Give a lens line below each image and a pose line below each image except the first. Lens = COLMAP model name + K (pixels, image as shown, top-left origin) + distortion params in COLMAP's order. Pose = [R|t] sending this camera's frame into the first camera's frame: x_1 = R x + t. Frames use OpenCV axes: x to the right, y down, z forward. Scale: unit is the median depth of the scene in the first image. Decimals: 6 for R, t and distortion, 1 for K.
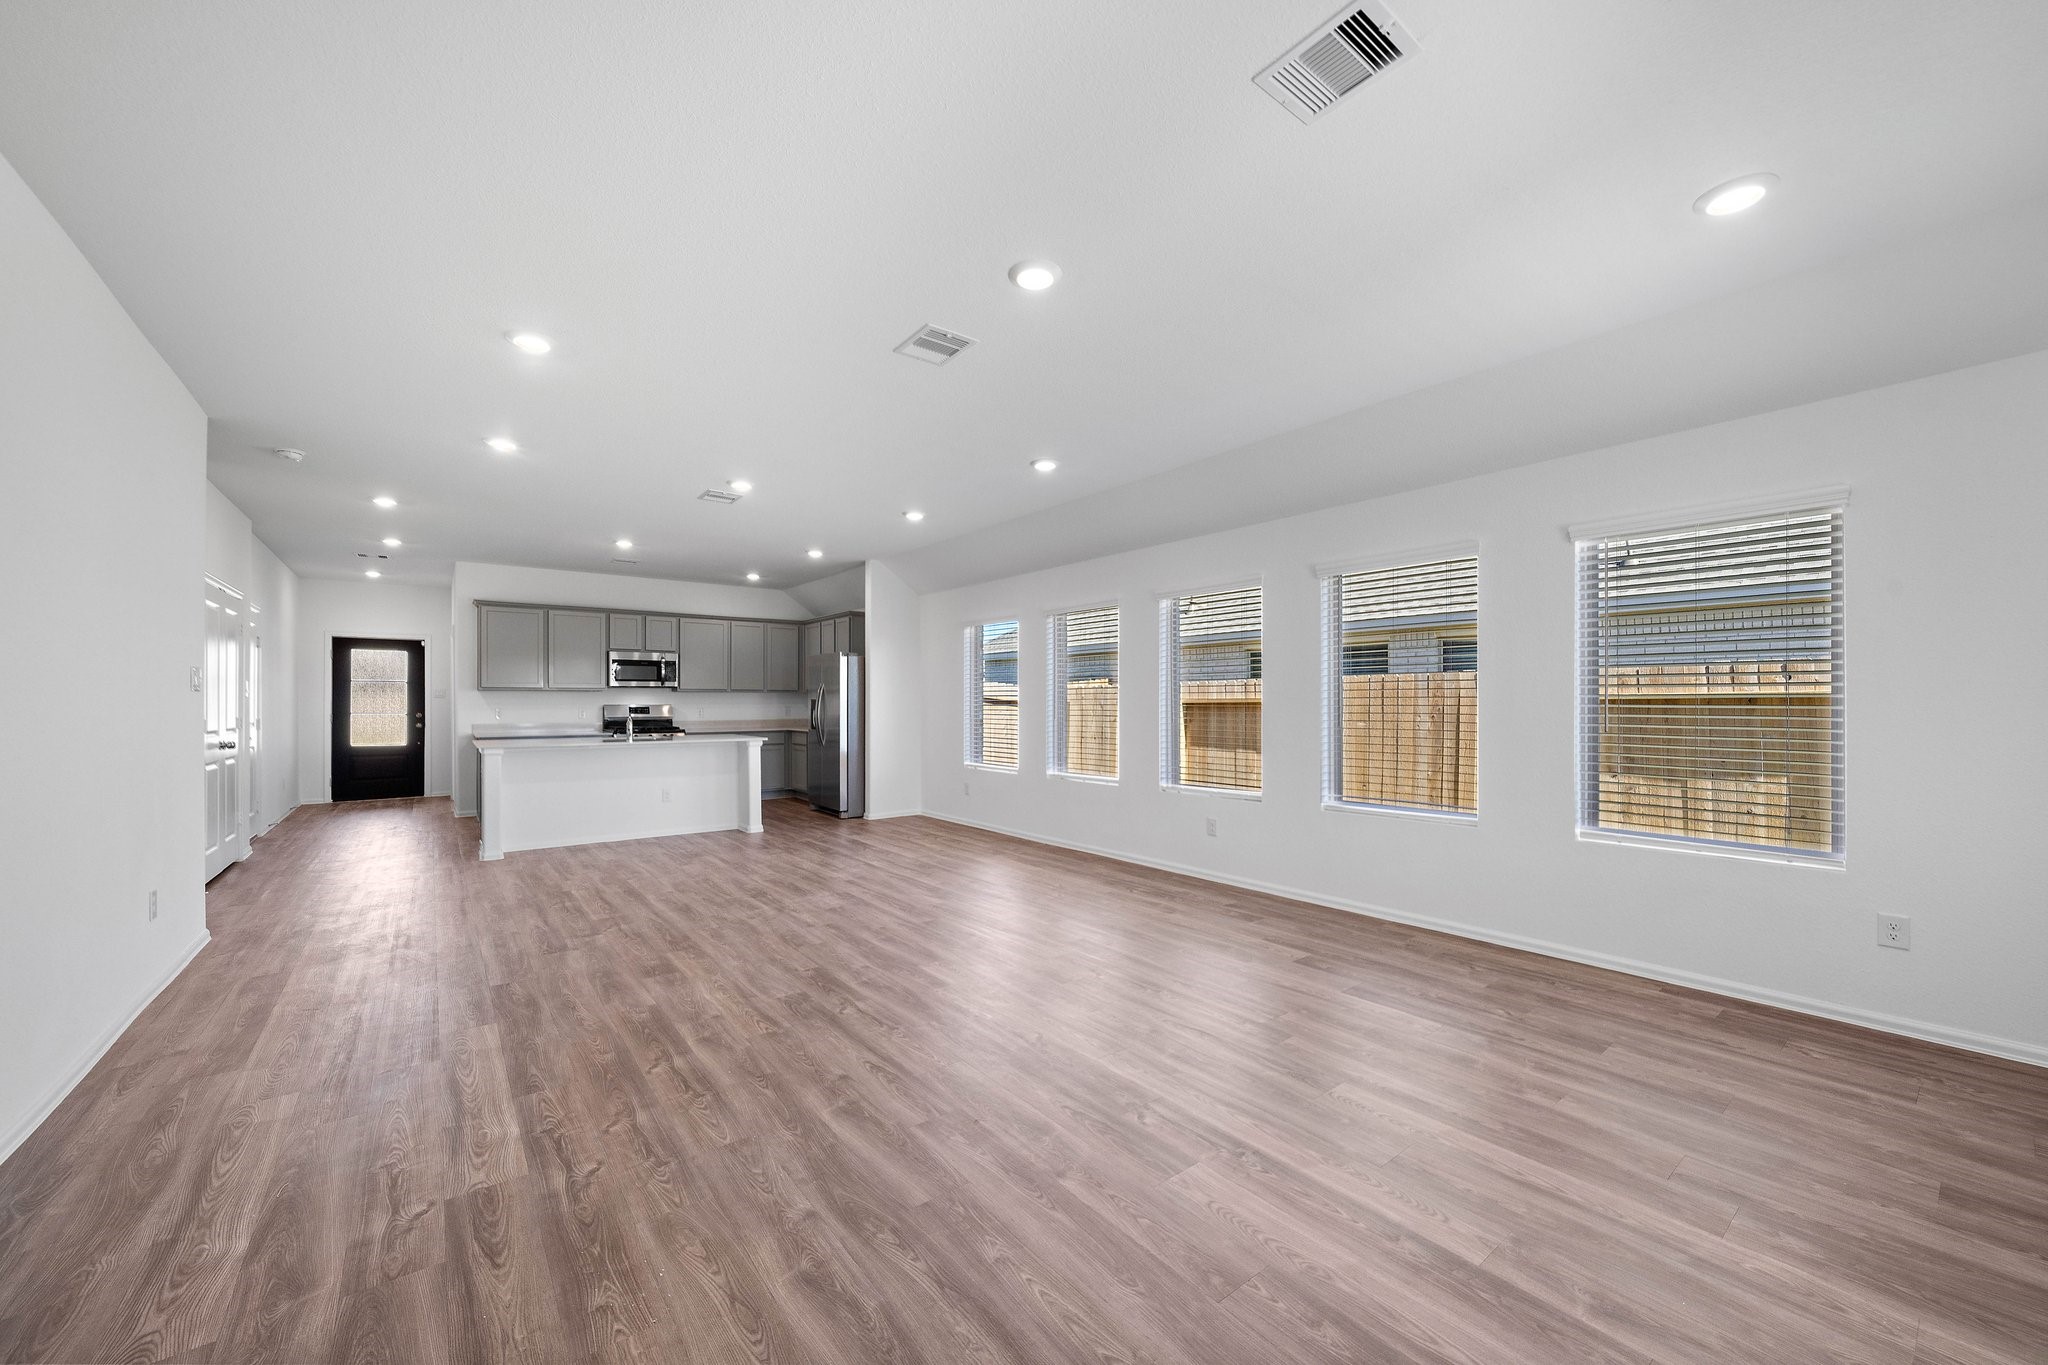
lens RADIAL K [[772.3, 0, 1020.0], [0, 772.3, 699.0], [0, 0, 1]] dist [-0.002265, -0.000216]
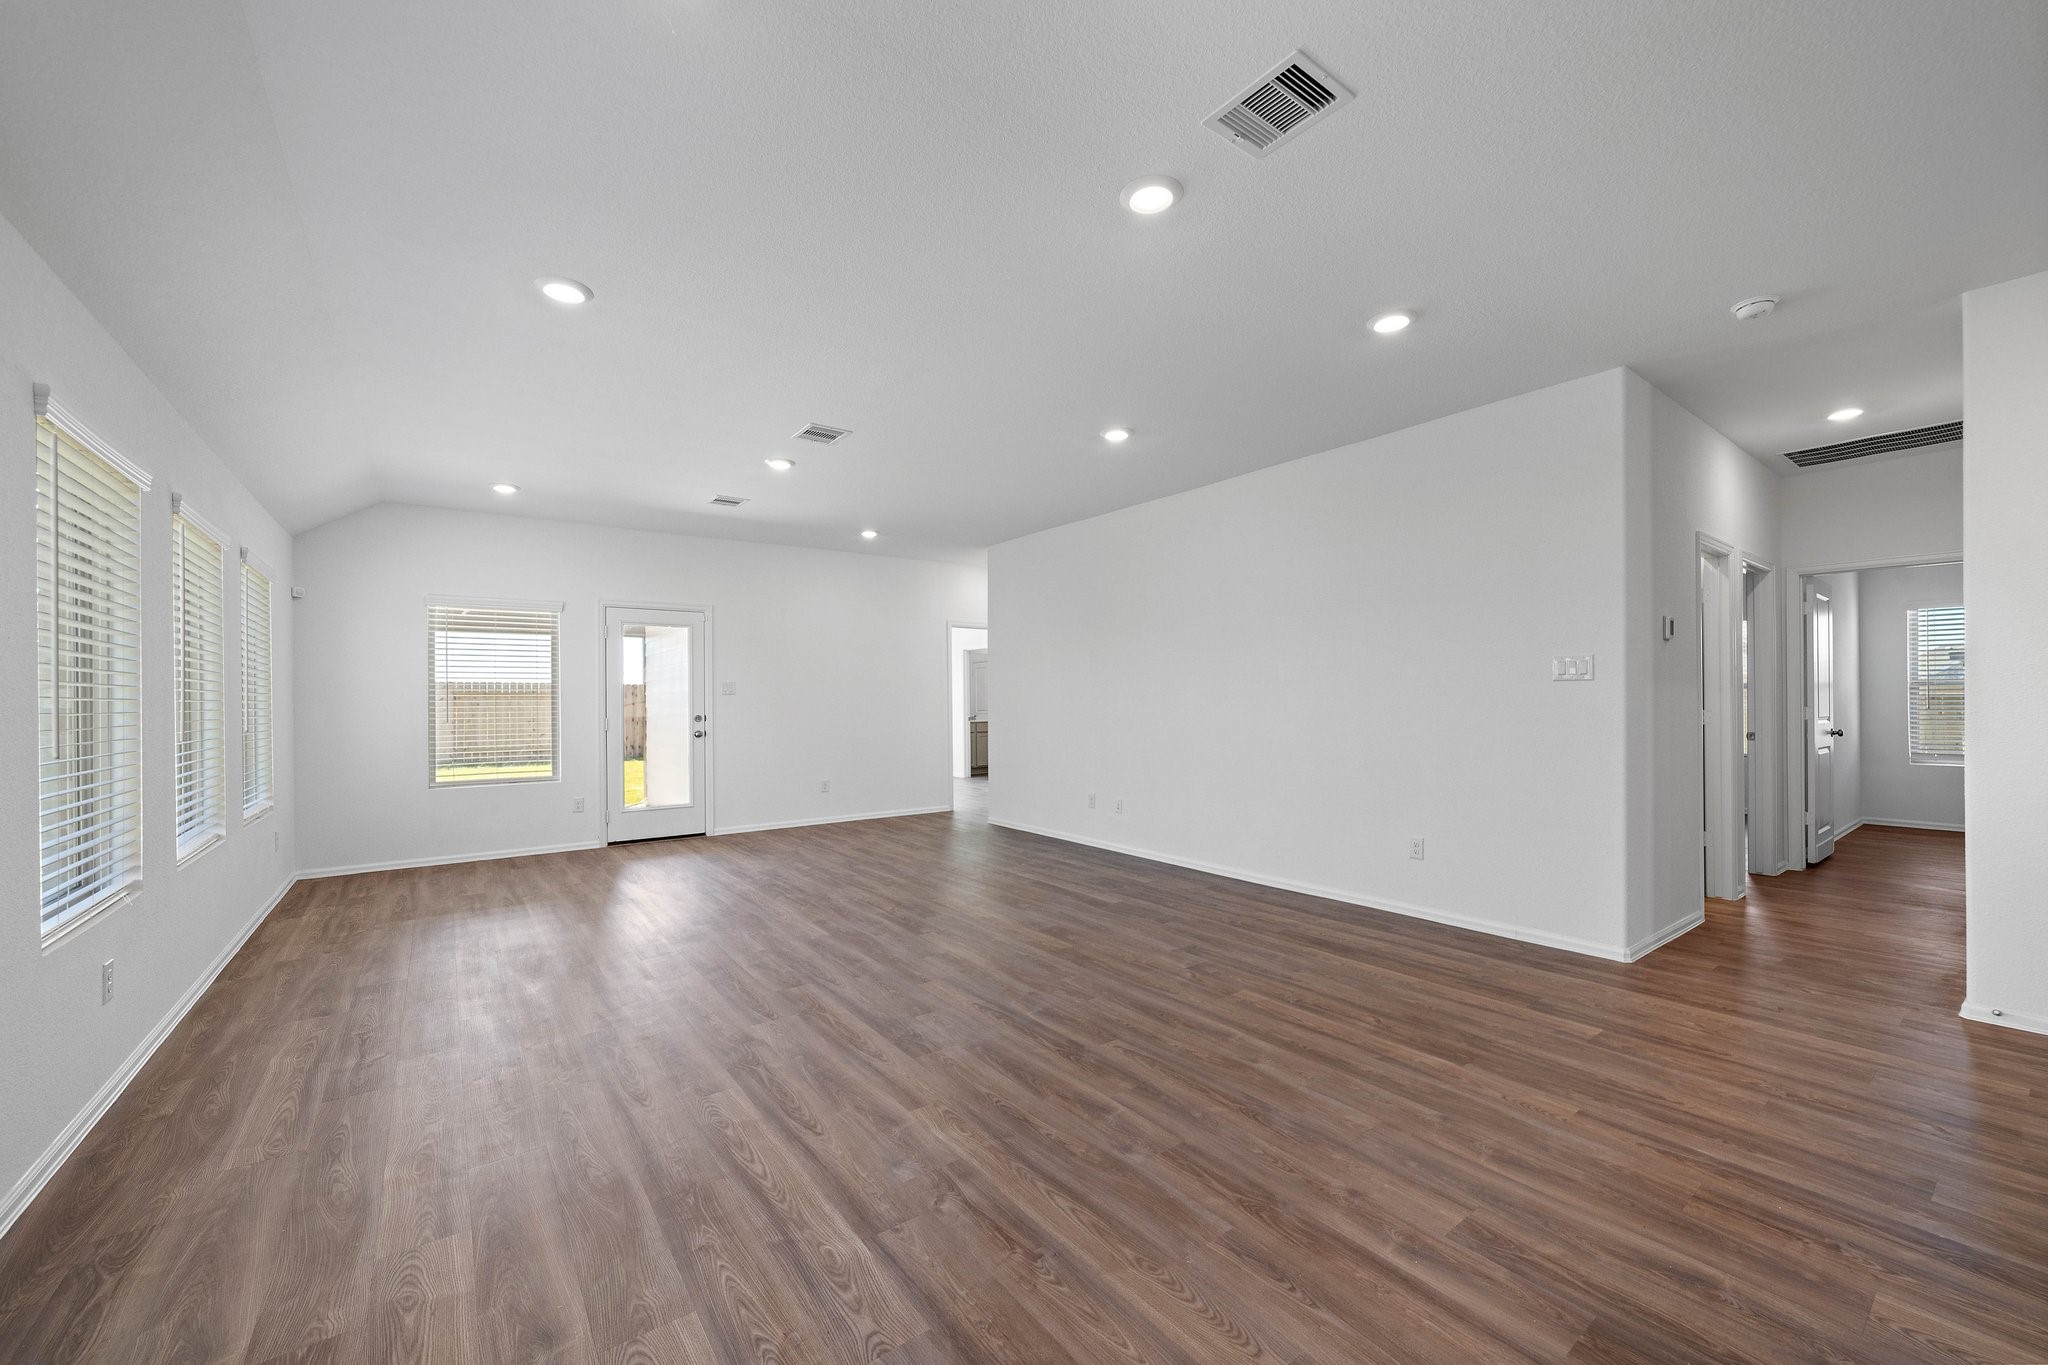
lens RADIAL K [[791.1, 0, 1021.9], [0, 791.1, 696.4], [0, 0, 1]] dist [-0.002163, 0.000164]
pose [[-0.999804, 0.010251, 0.016945, -0.330847], [0.010084, 0.999900, -0.009922, 0.009974], [-0.017045, -0.009750, -0.999807, 1.639822]]
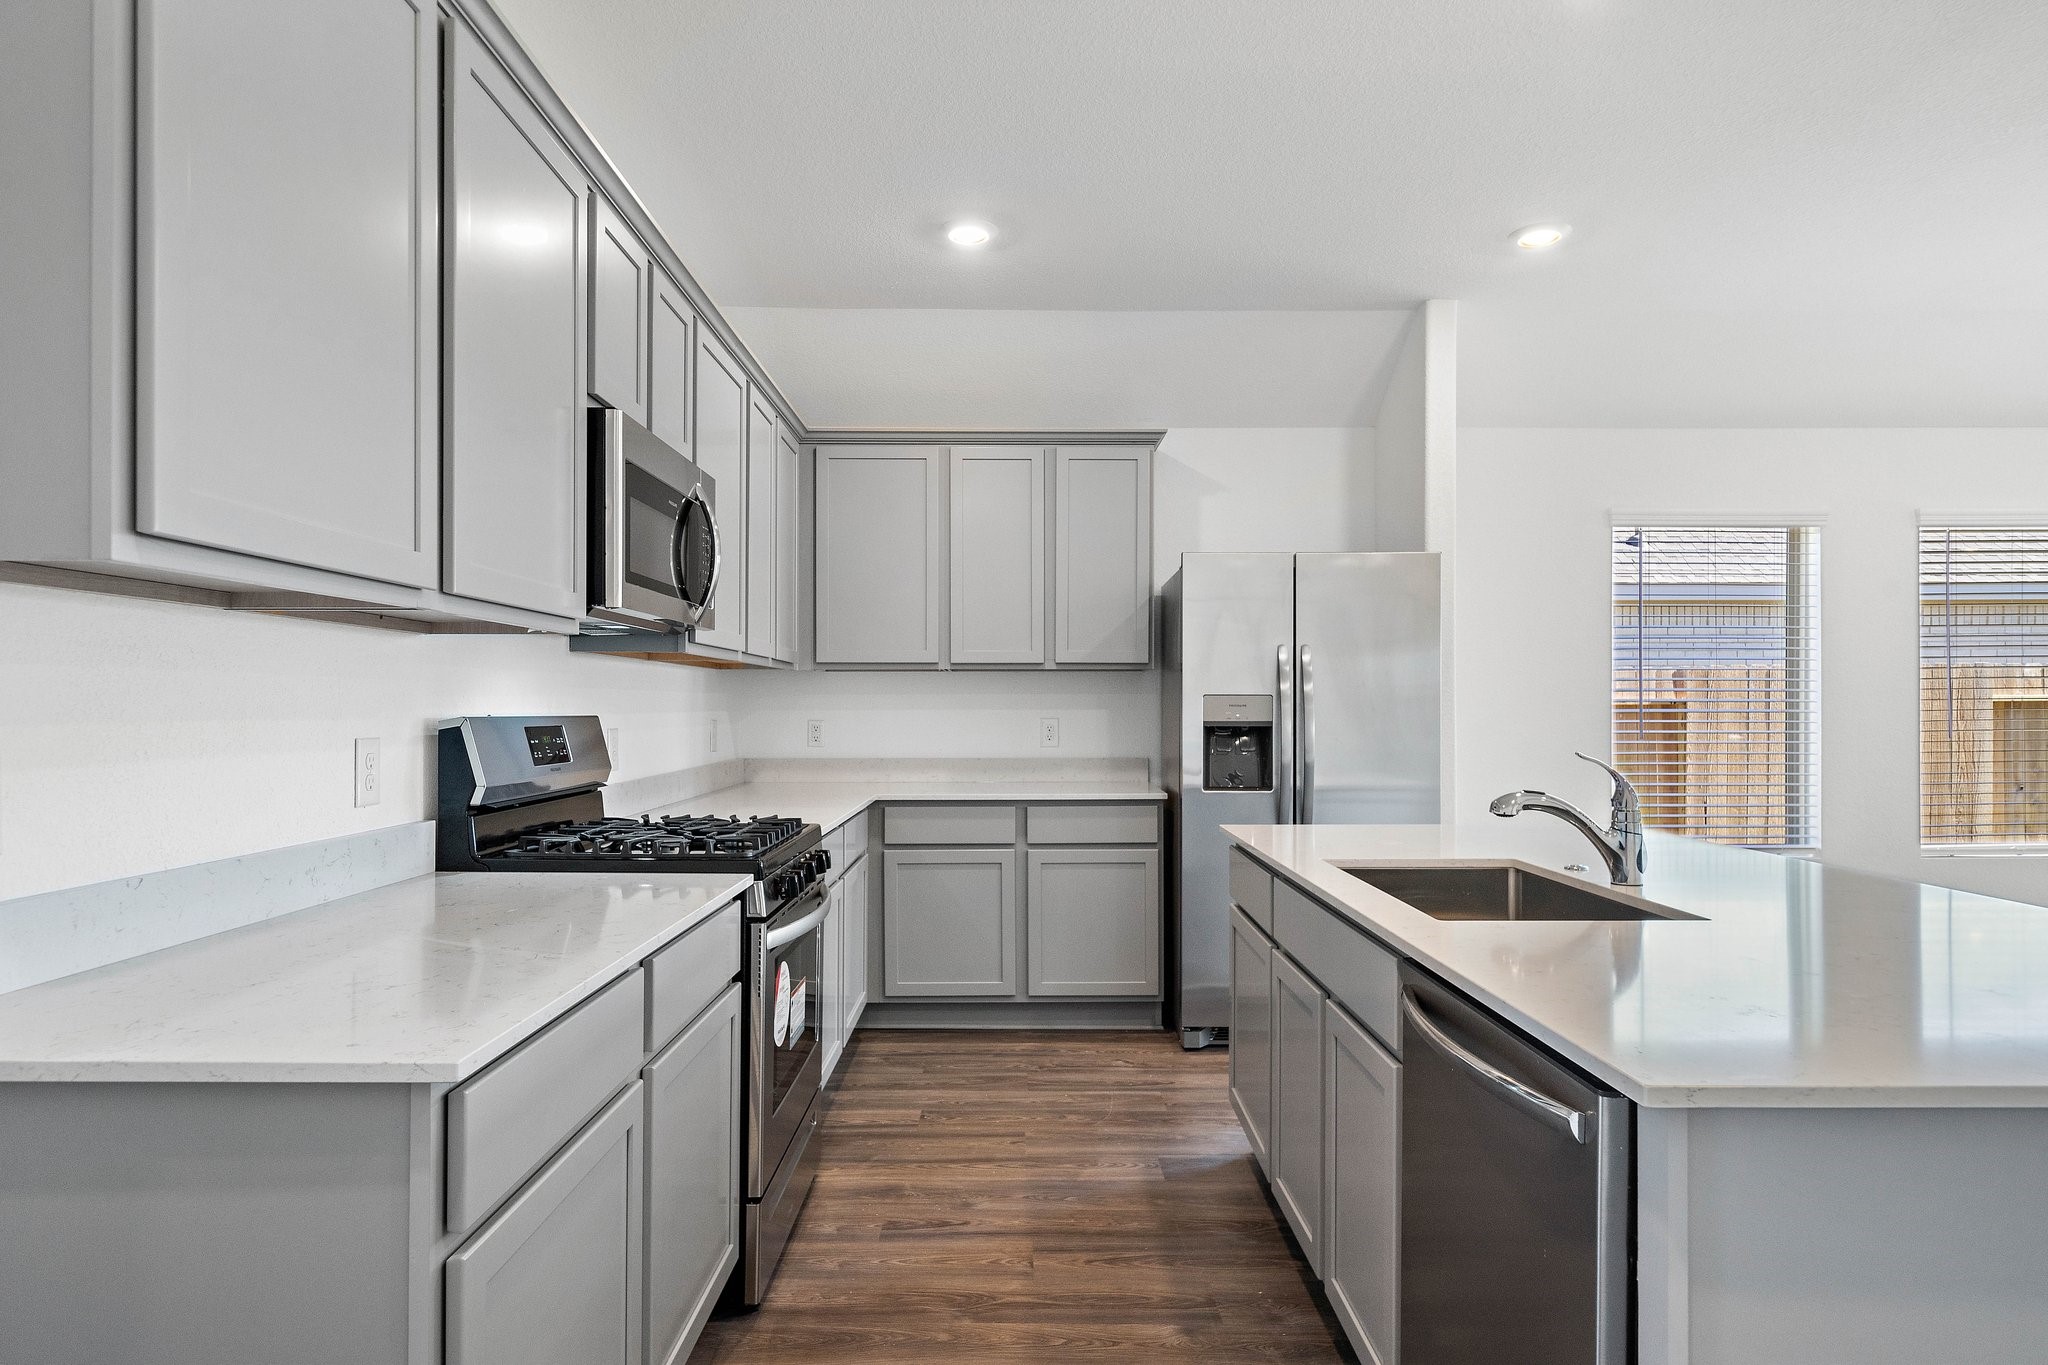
lens RADIAL K [[1178.4, 0, 1022.6], [0, 1178.4, 710.2], [0, 0, 1]] dist [0.002792, 0.000908]
pose [[0.603043, -0.001762, 0.797707, -1.294944], [-0.002447, 0.999989, 0.004059, 0.009708], [-0.797705, -0.004400, 0.603032, 1.439375]]
